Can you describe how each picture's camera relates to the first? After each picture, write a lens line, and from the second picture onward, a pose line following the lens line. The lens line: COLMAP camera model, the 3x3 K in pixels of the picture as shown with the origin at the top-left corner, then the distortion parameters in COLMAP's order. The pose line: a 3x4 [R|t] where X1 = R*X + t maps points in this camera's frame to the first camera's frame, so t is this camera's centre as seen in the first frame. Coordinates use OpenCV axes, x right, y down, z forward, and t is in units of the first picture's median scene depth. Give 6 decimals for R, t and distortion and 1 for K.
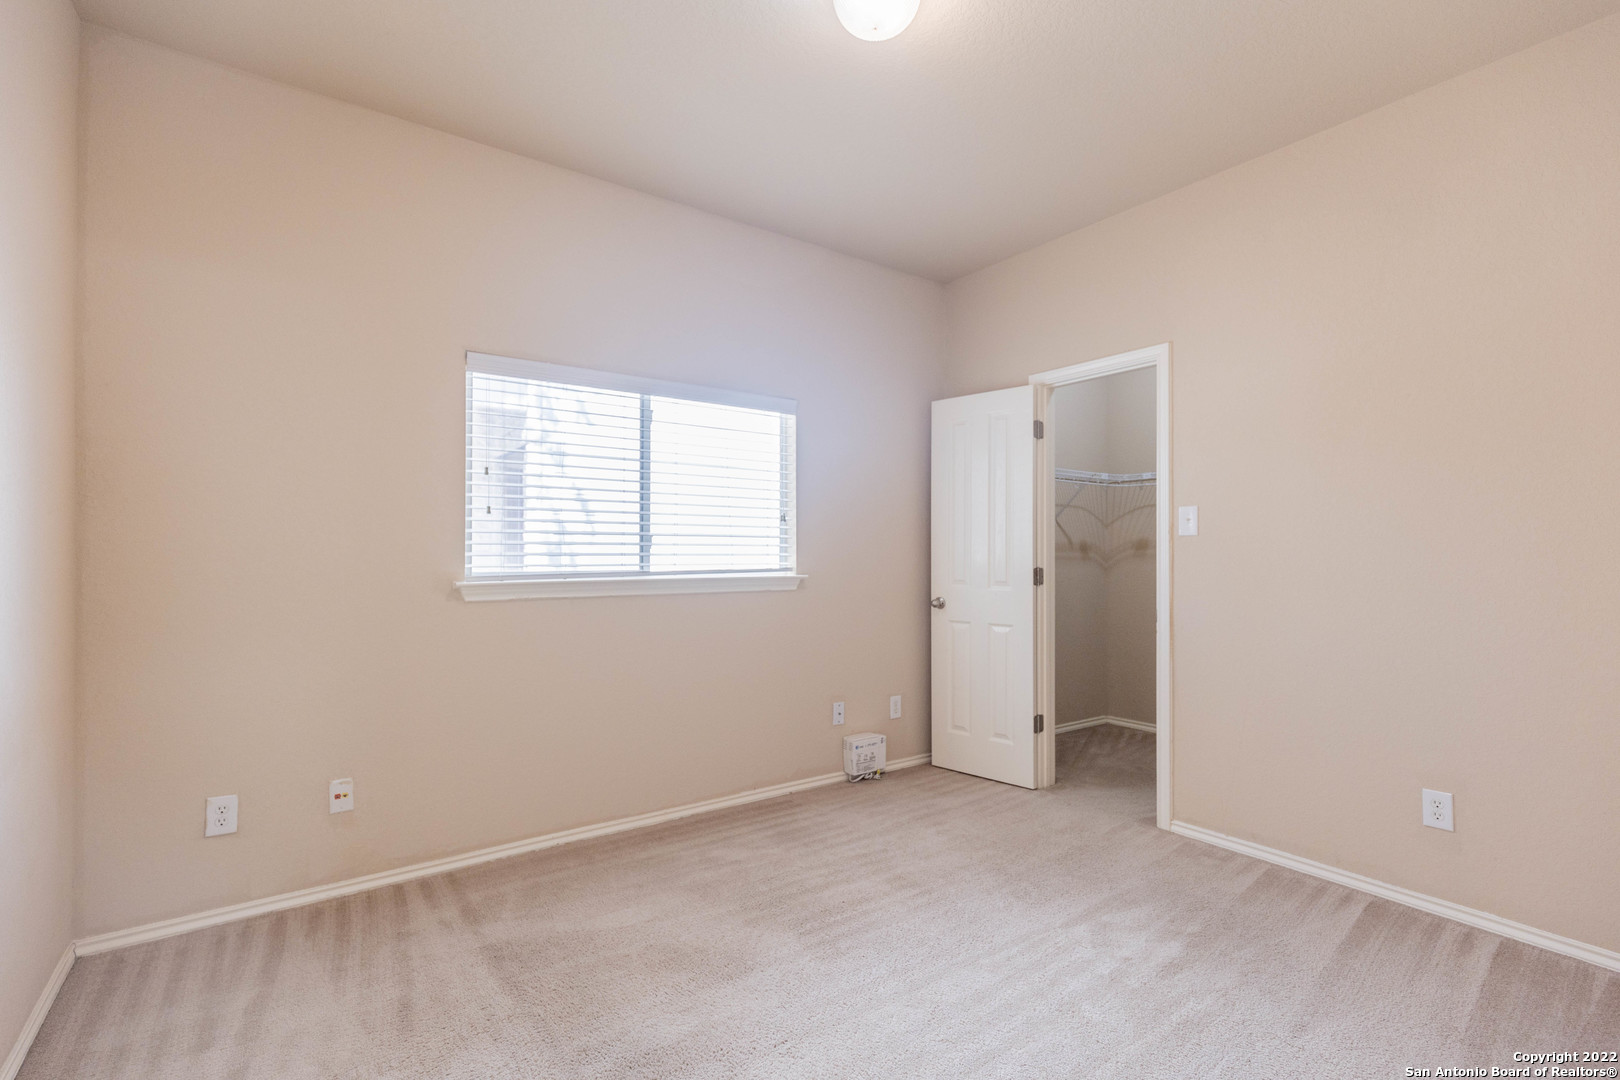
lens RADIAL K [[746.5, 0, 802.8], [0, 746.5, 547.7], [0, 0, 1]] dist [0.002596, -0.001401]
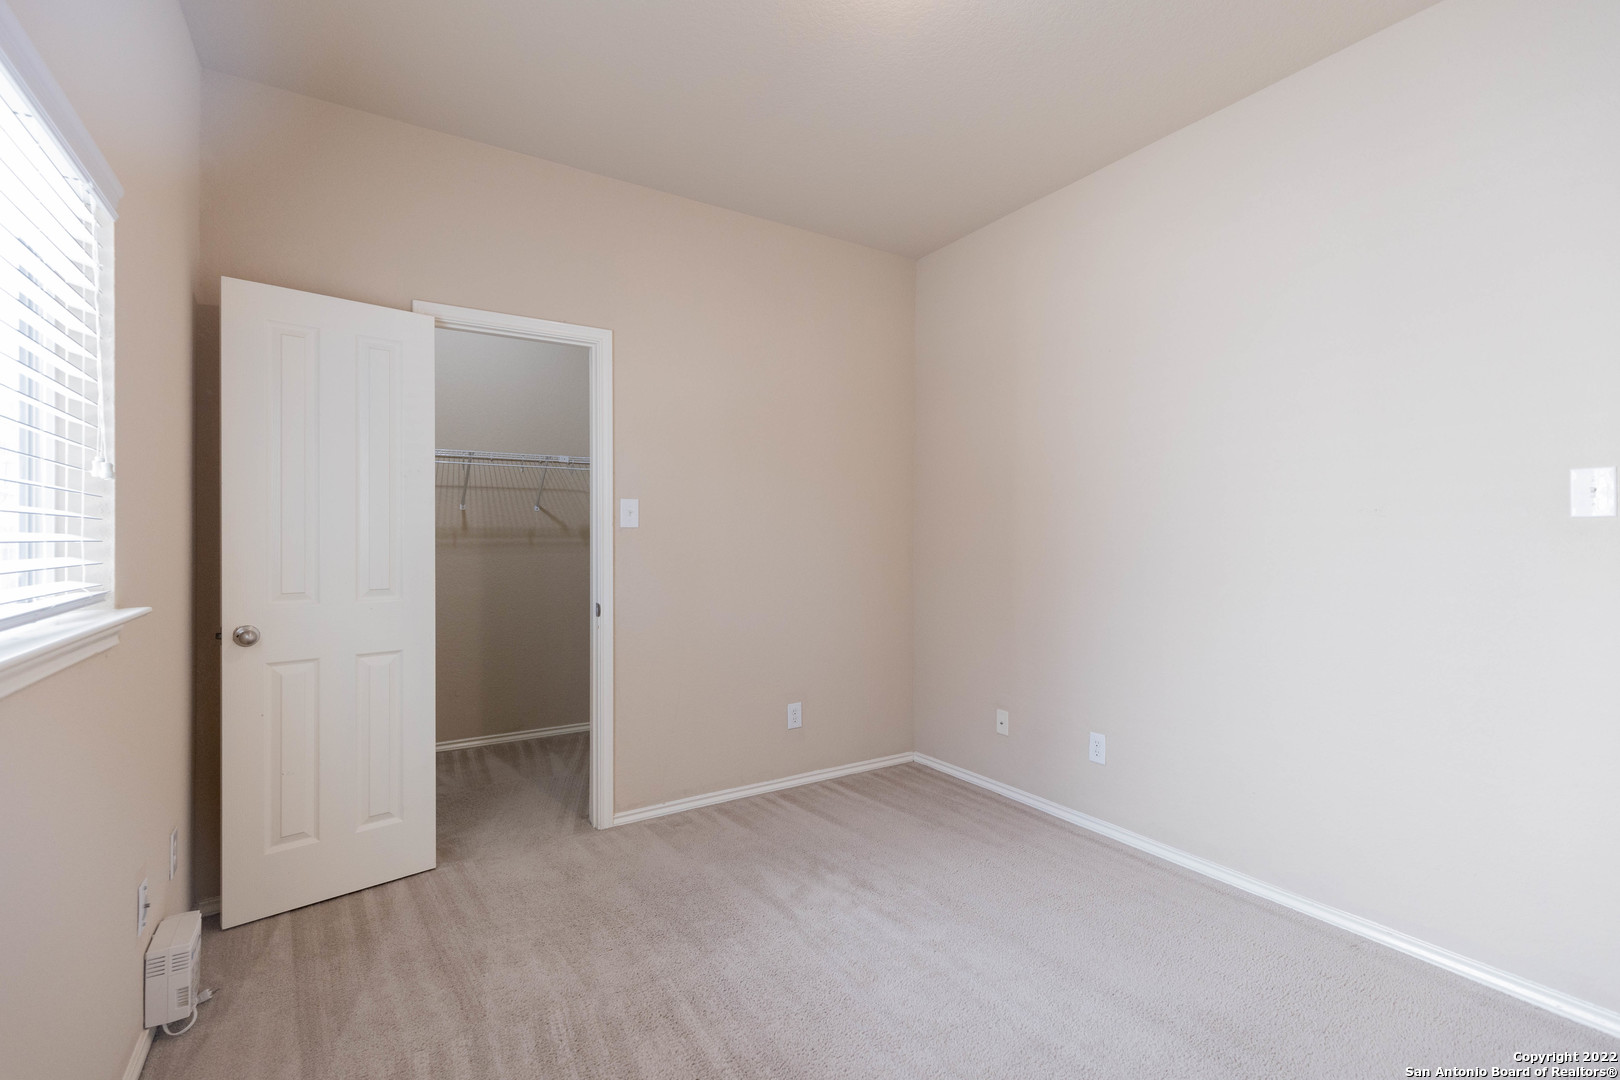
lens RADIAL K [[746.5, 0, 805.9], [0, 746.5, 535.4], [0, 0, 1]] dist [0.002596, -0.001401]
pose [[0.017081, 0.001388, 0.999853, -0.498942], [-0.005896, 0.999982, -0.001287, -0.005805], [-0.999837, -0.005873, 0.017089, 0.741520]]
